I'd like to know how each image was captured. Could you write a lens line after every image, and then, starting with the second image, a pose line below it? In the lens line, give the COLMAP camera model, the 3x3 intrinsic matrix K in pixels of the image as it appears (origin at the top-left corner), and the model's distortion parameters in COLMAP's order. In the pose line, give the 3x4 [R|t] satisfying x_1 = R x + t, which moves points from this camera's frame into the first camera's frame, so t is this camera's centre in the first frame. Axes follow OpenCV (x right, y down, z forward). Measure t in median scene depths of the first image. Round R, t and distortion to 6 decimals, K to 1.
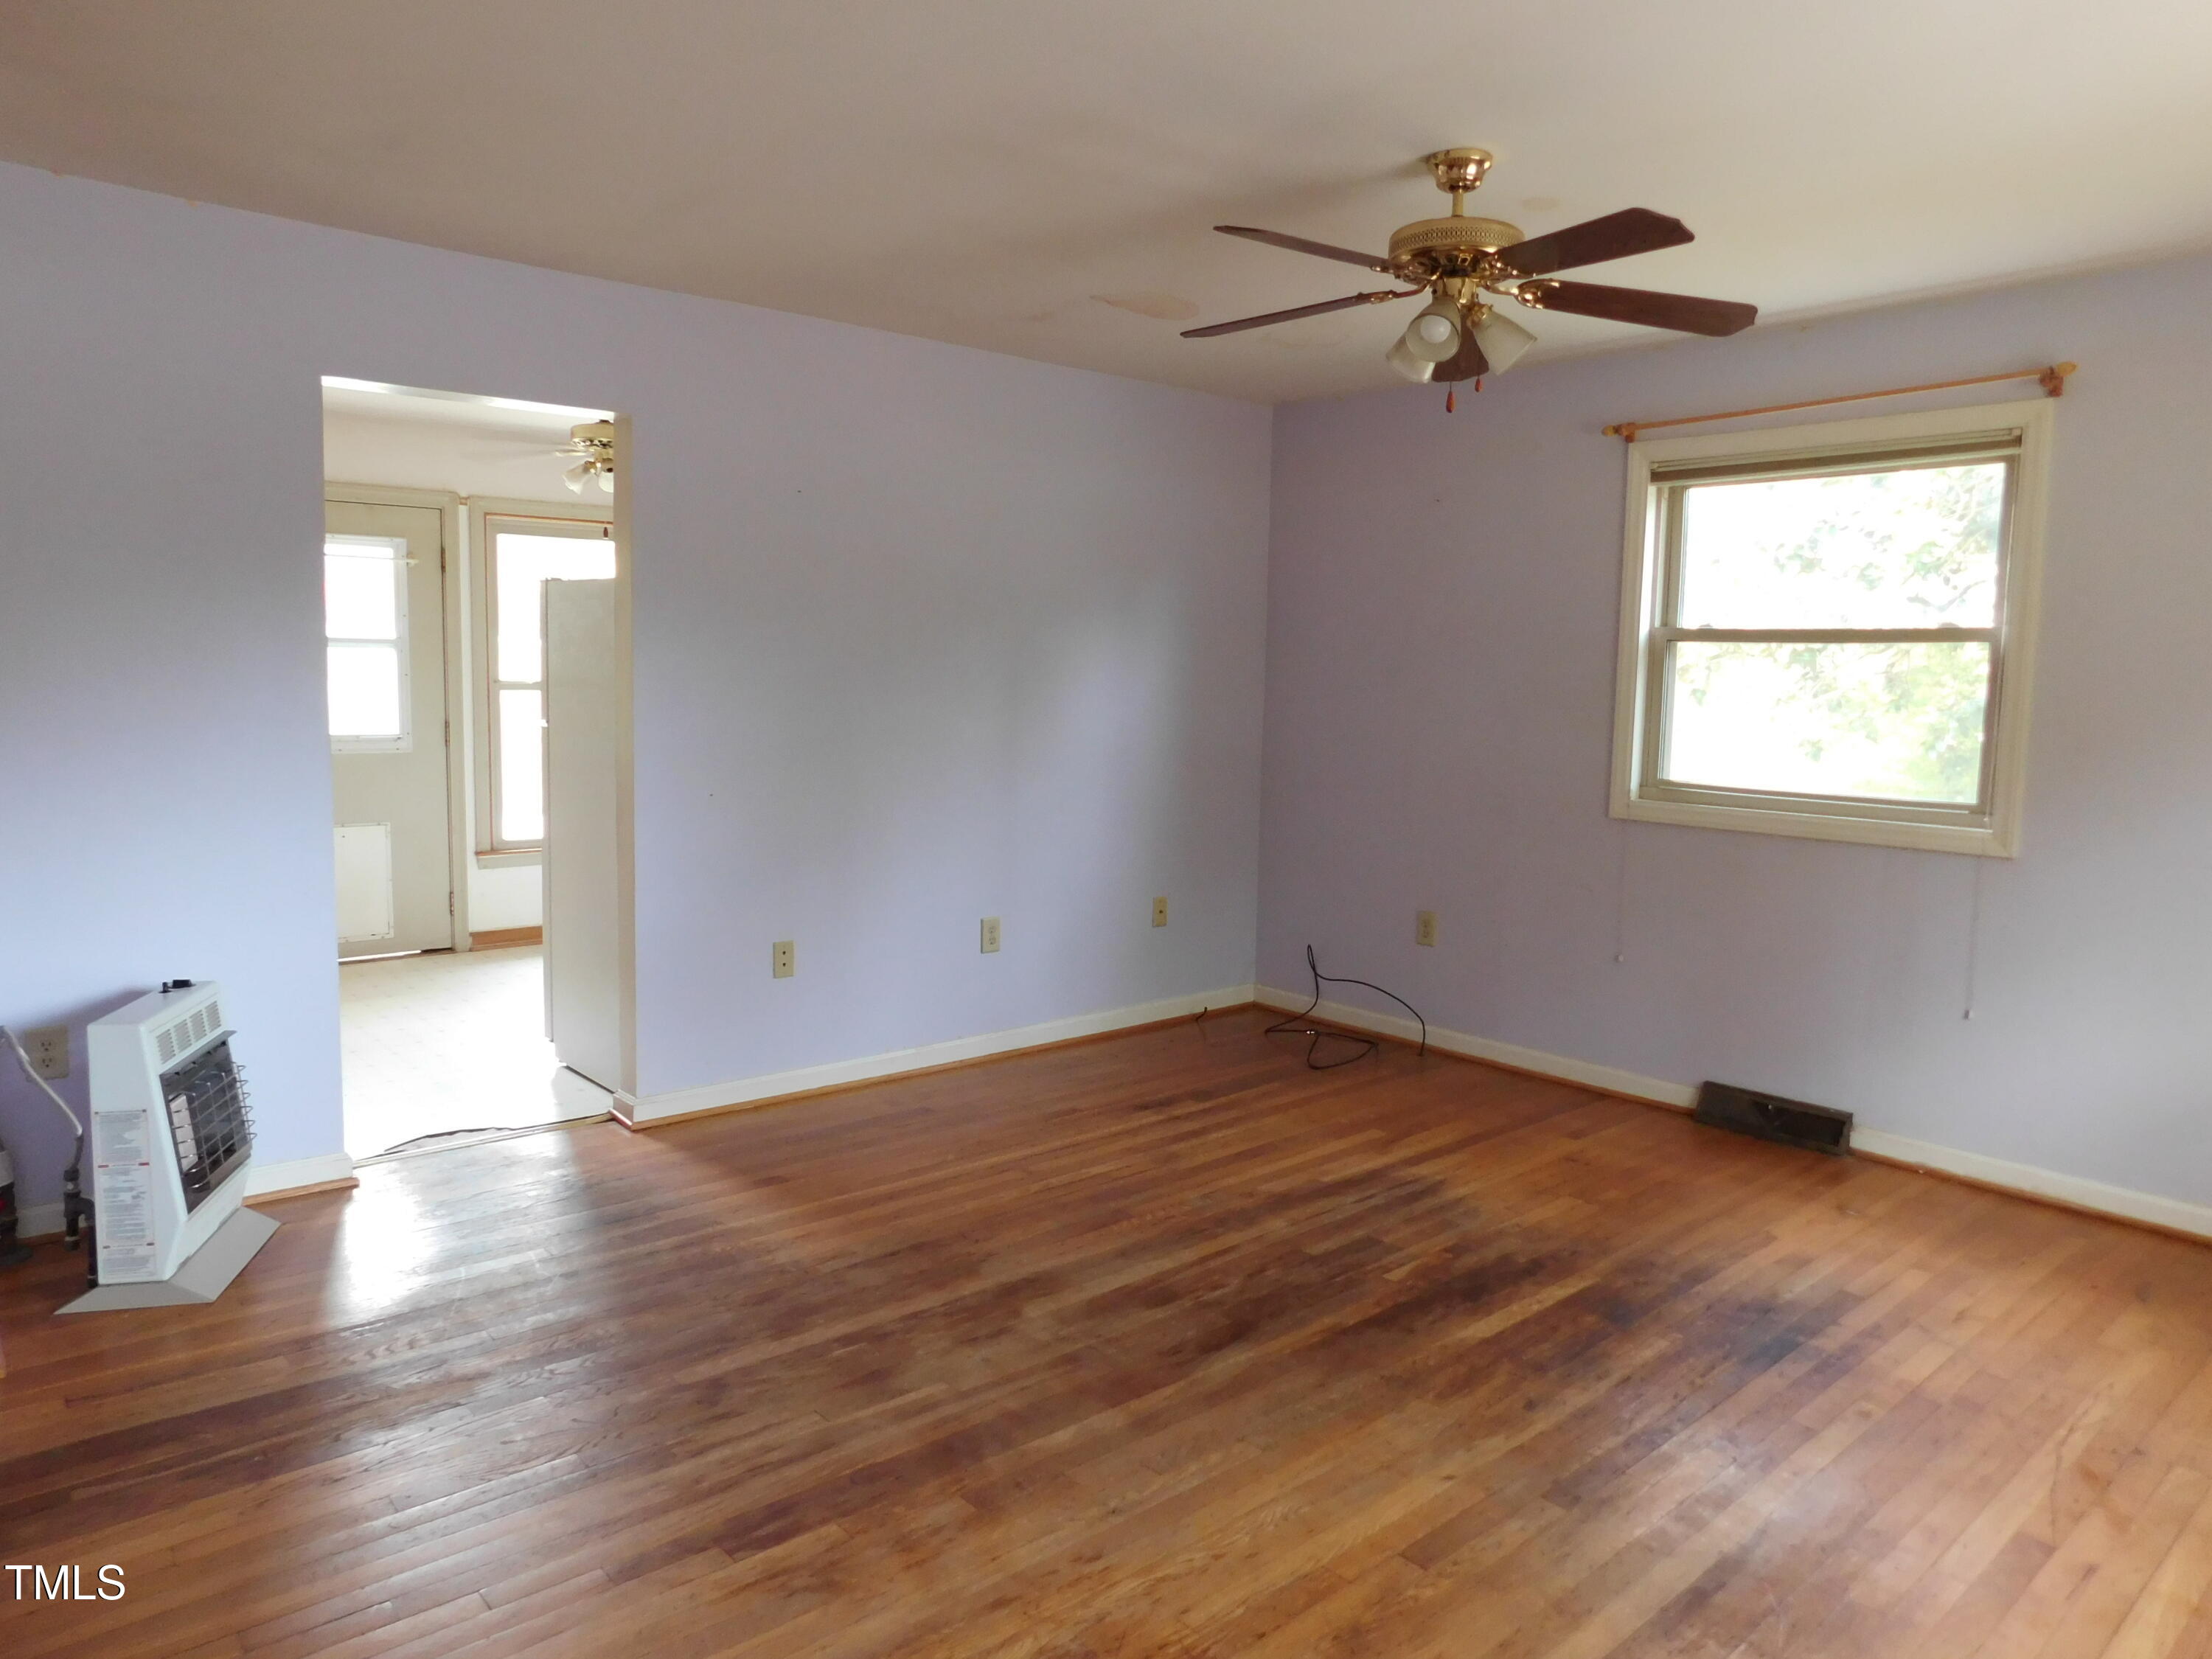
lens RADIAL K [[1436.1, 0, 1106.0], [0, 1436.1, 829.5], [0, 0, 1]] dist [-0.077059, 0.057243]
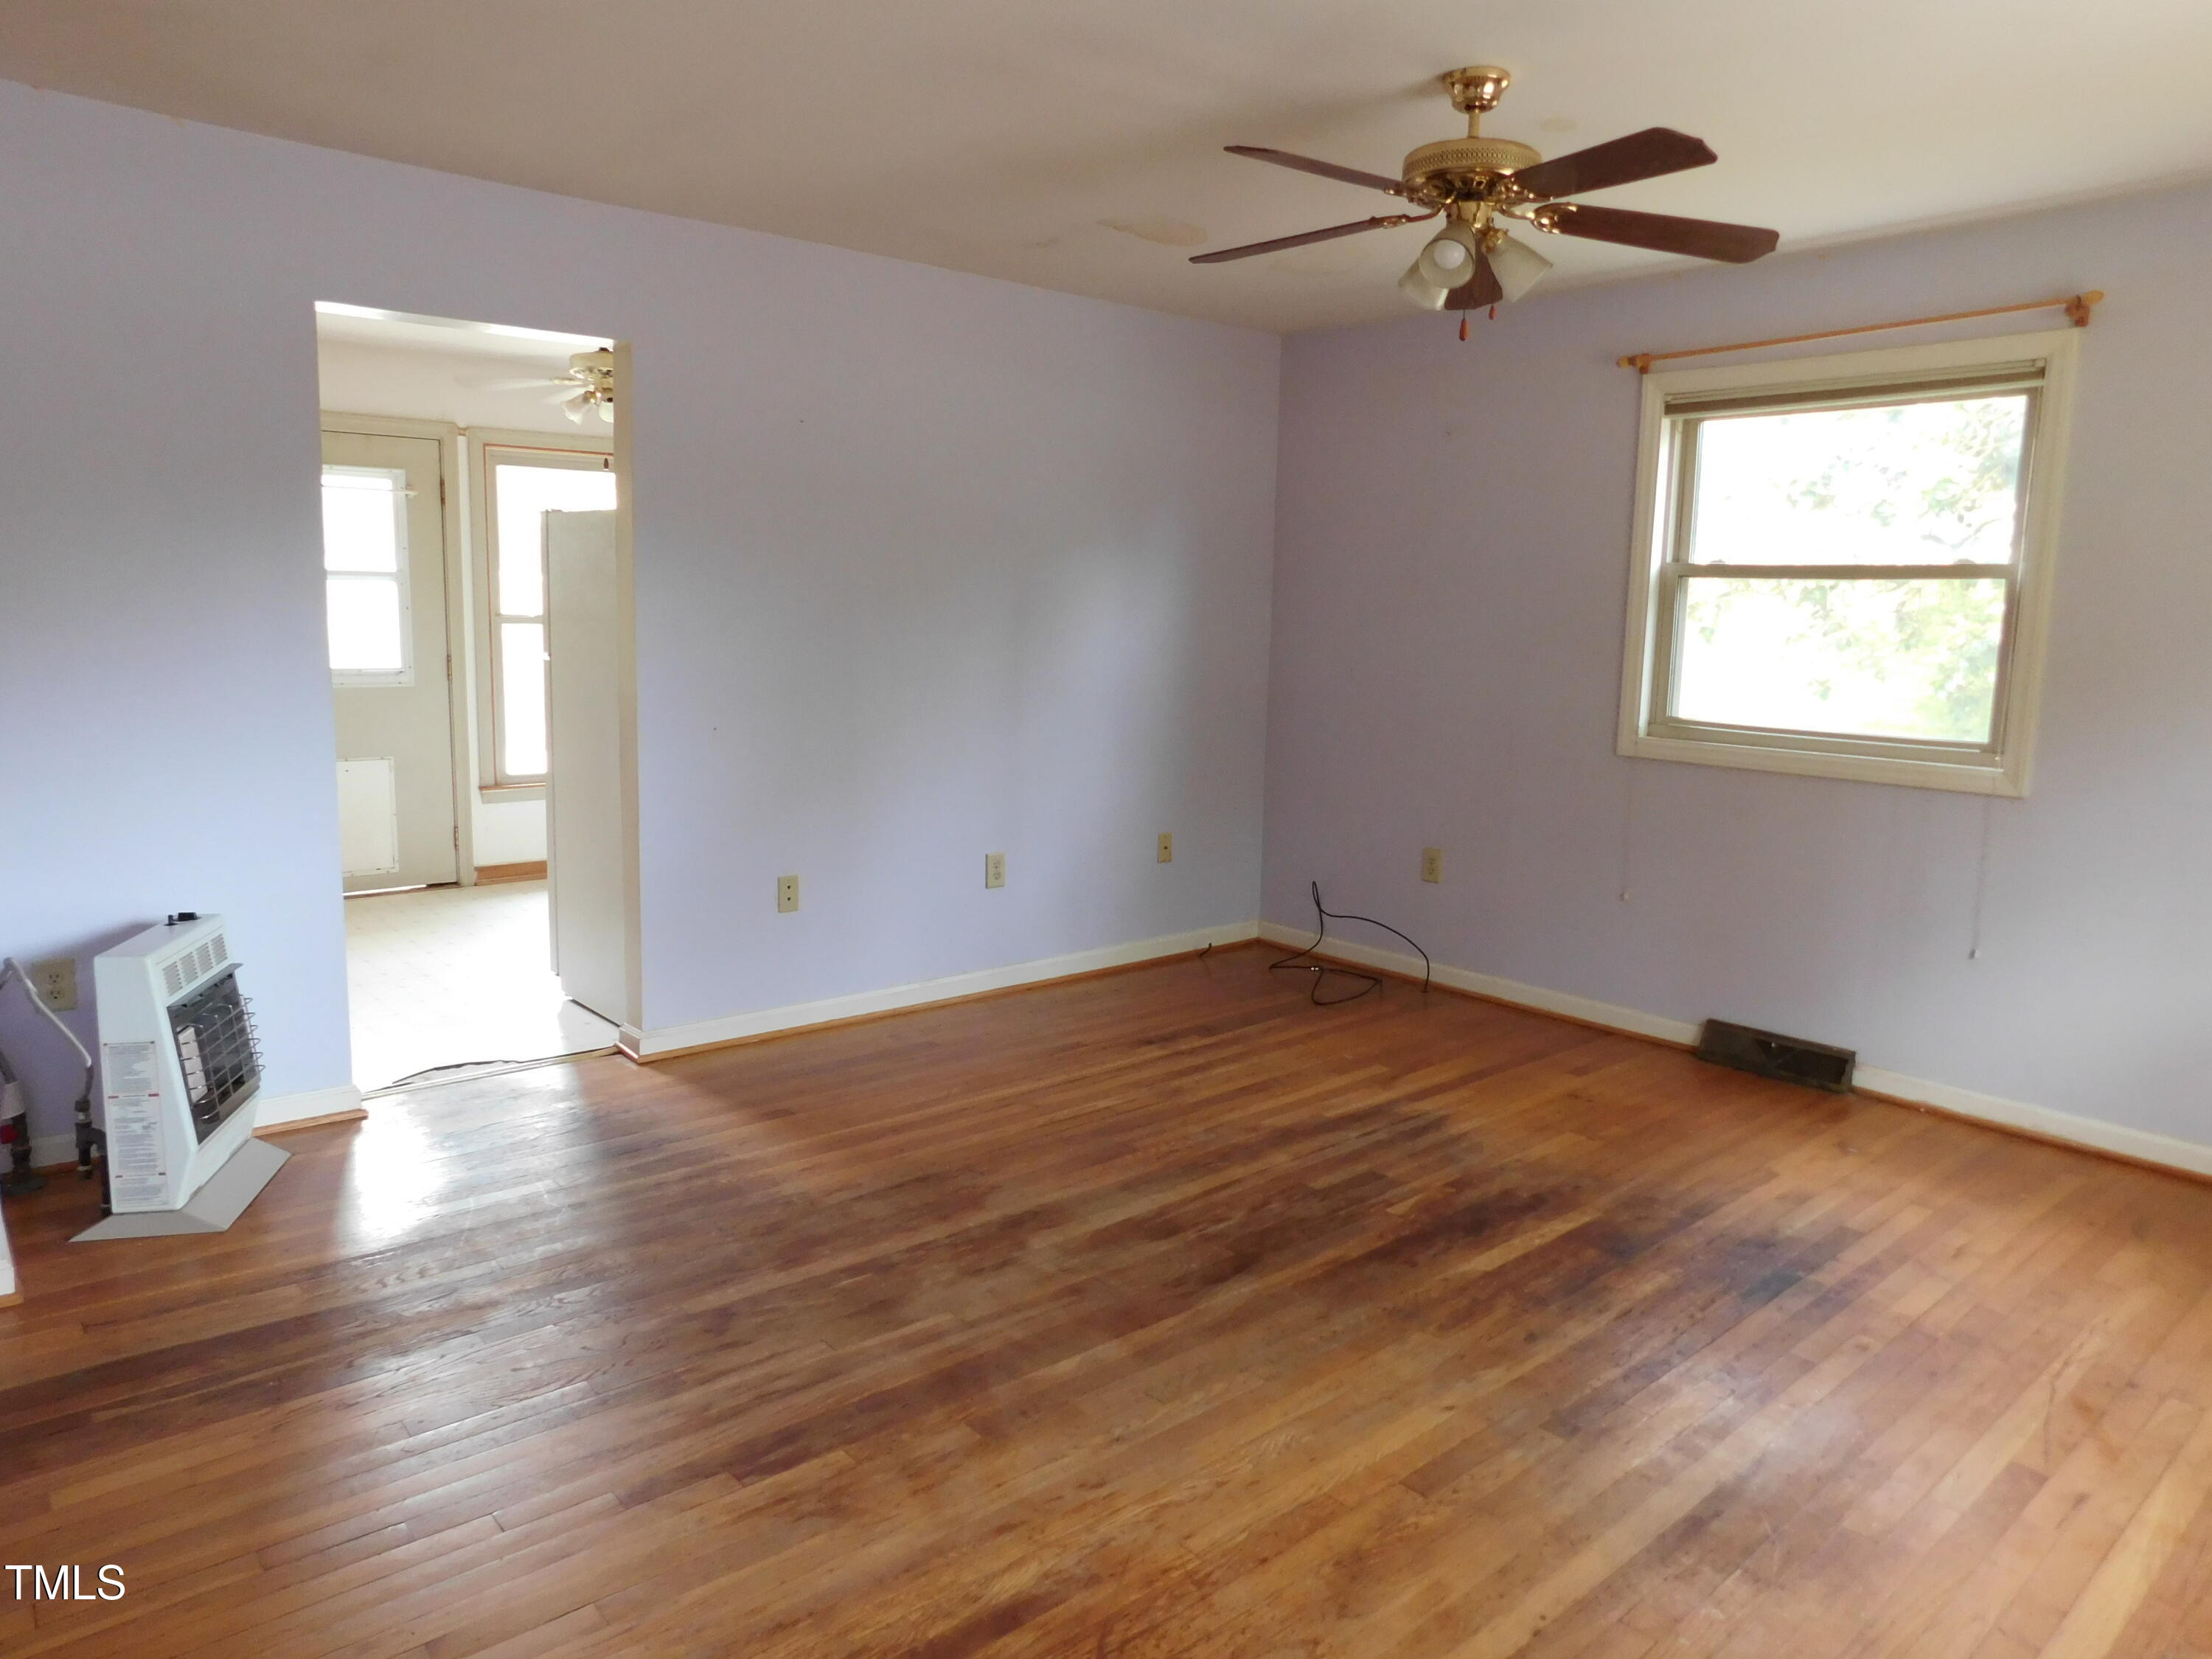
lens RADIAL K [[1436.1, 0, 1106.0], [0, 1436.1, 829.5], [0, 0, 1]] dist [-0.077059, 0.057243]
pose [[0.999990, 0.003248, -0.002909, -0.000922], [-0.003117, 0.999027, 0.043987, 0.001774], [0.003049, -0.043977, 0.999028, 0.005207]]
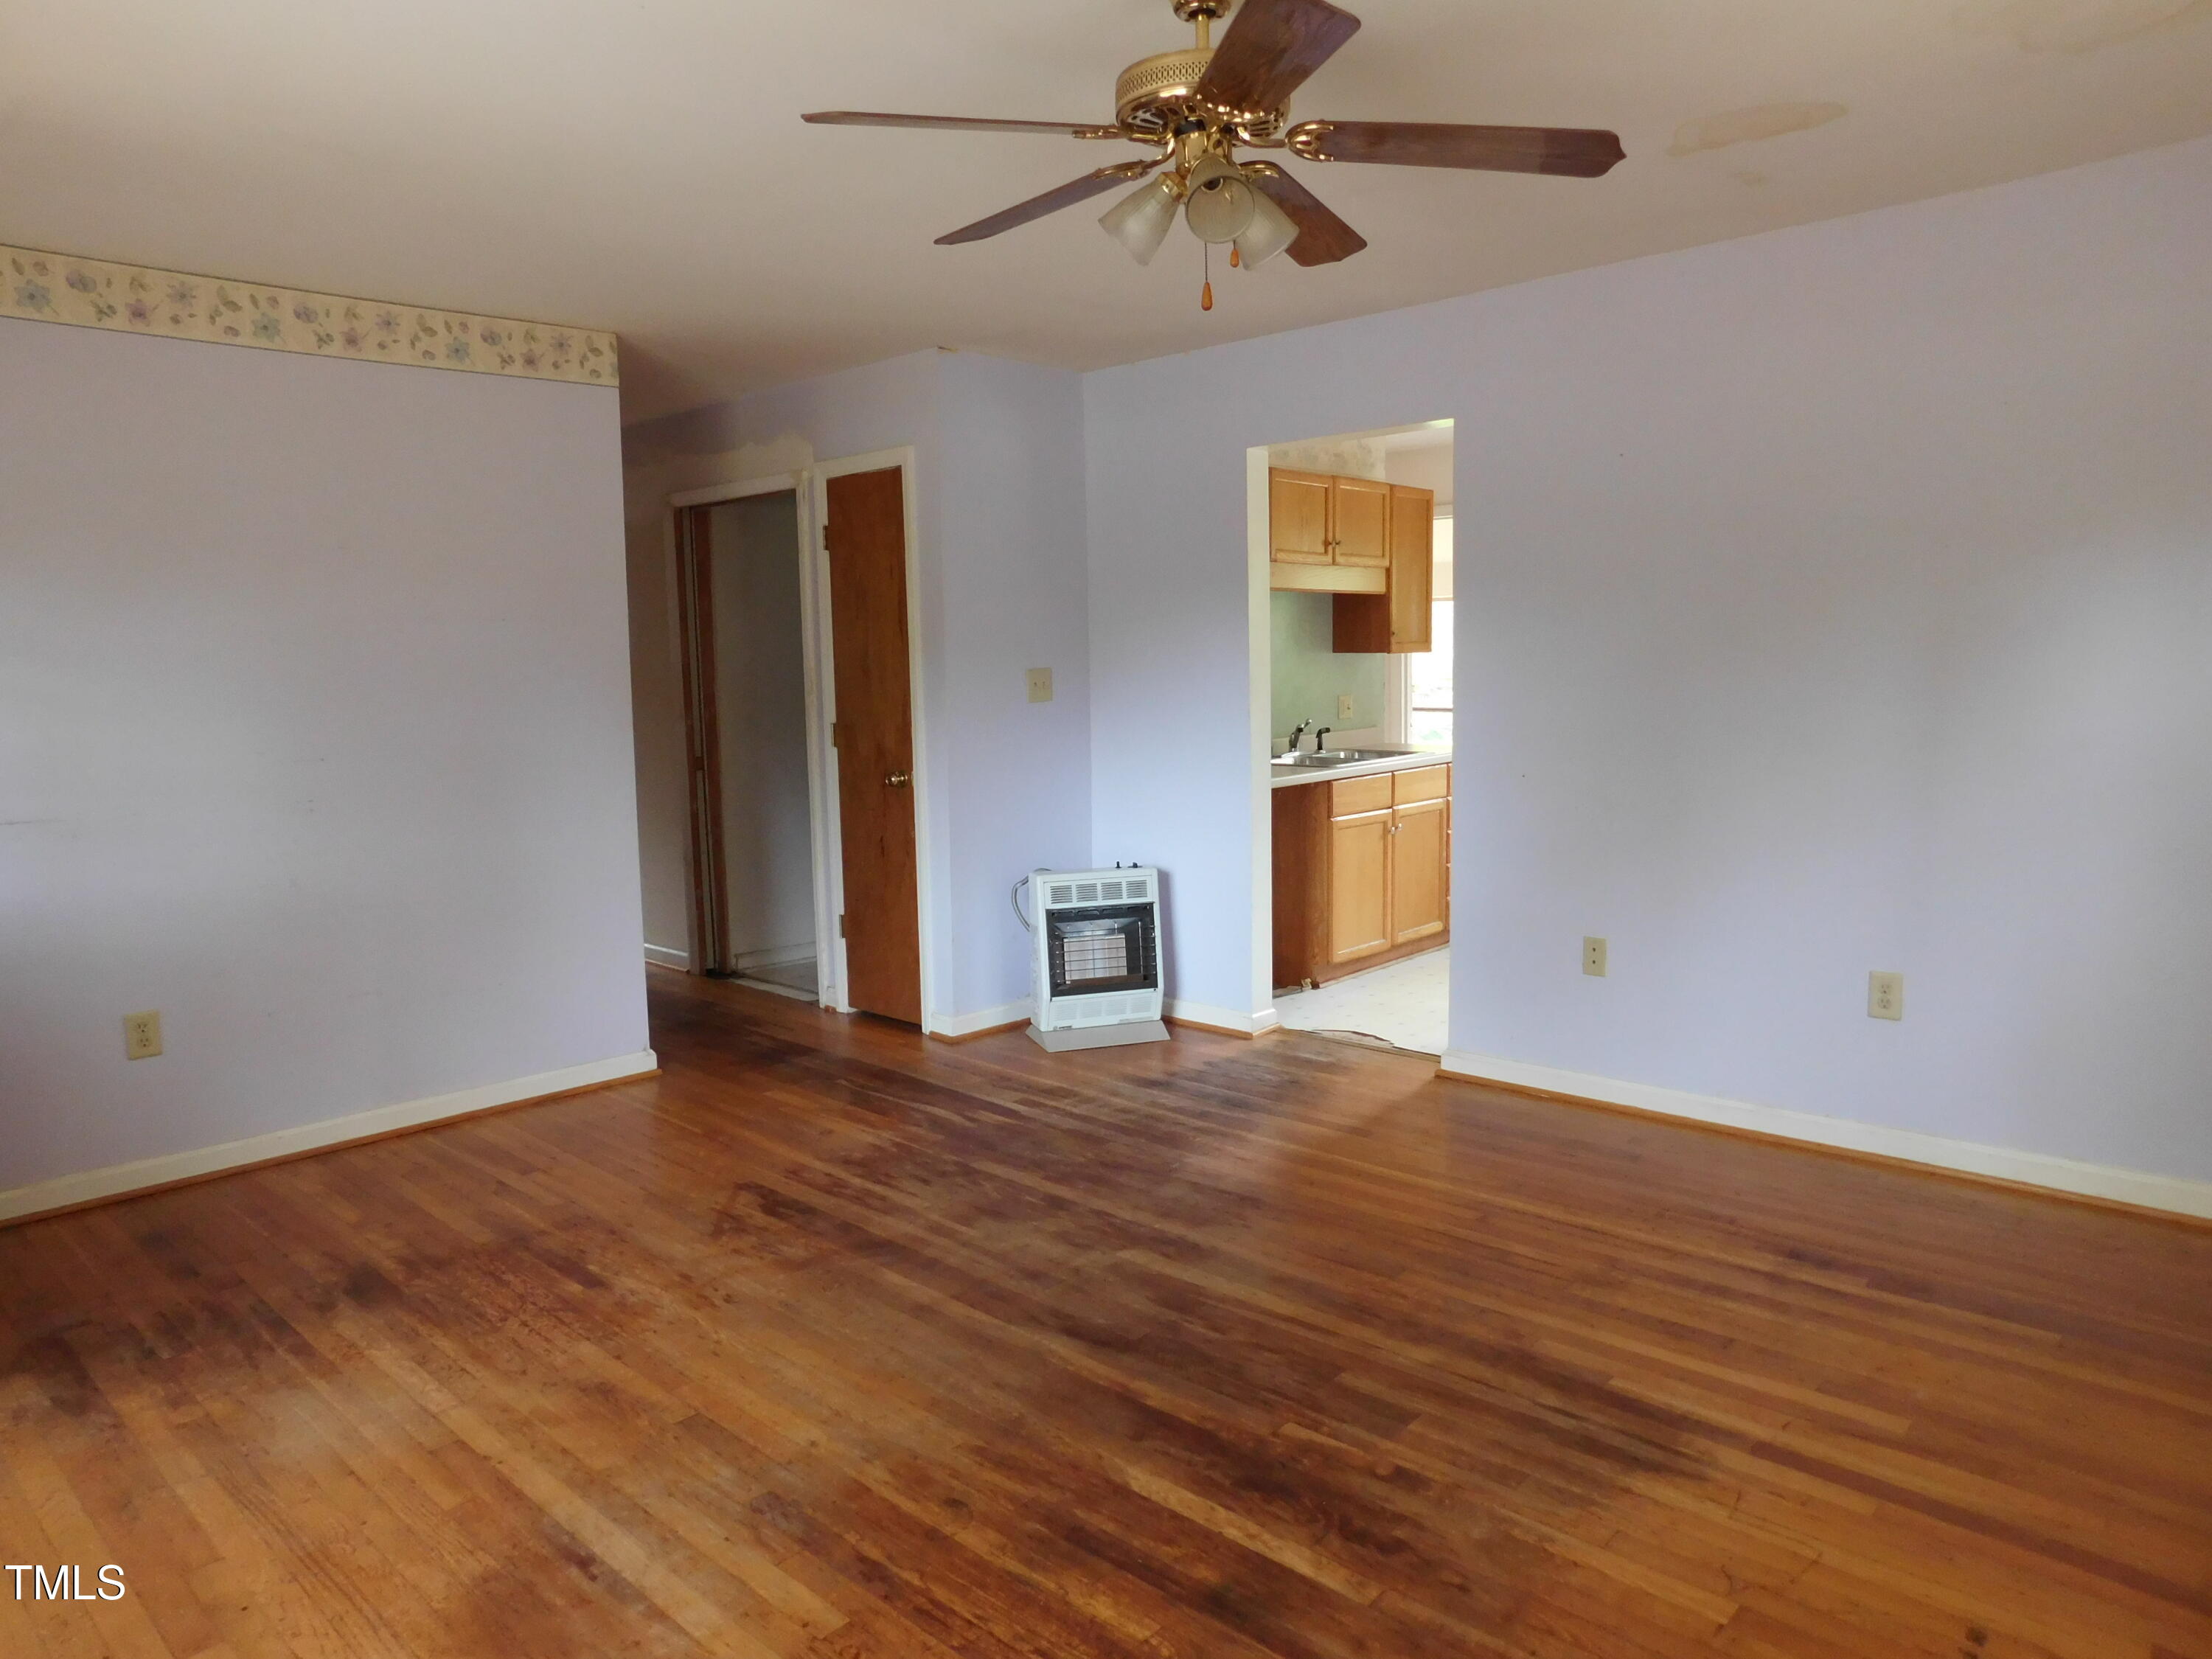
lens RADIAL K [[1436.1, 0, 1106.0], [0, 1436.1, 829.5], [0, 0, 1]] dist [-0.077059, 0.057243]
pose [[0.097595, 0.095656, -0.990619, 0.931762], [-0.080686, 0.992854, 0.087922, -0.068471], [0.991950, 0.071349, 0.104616, 0.806203]]
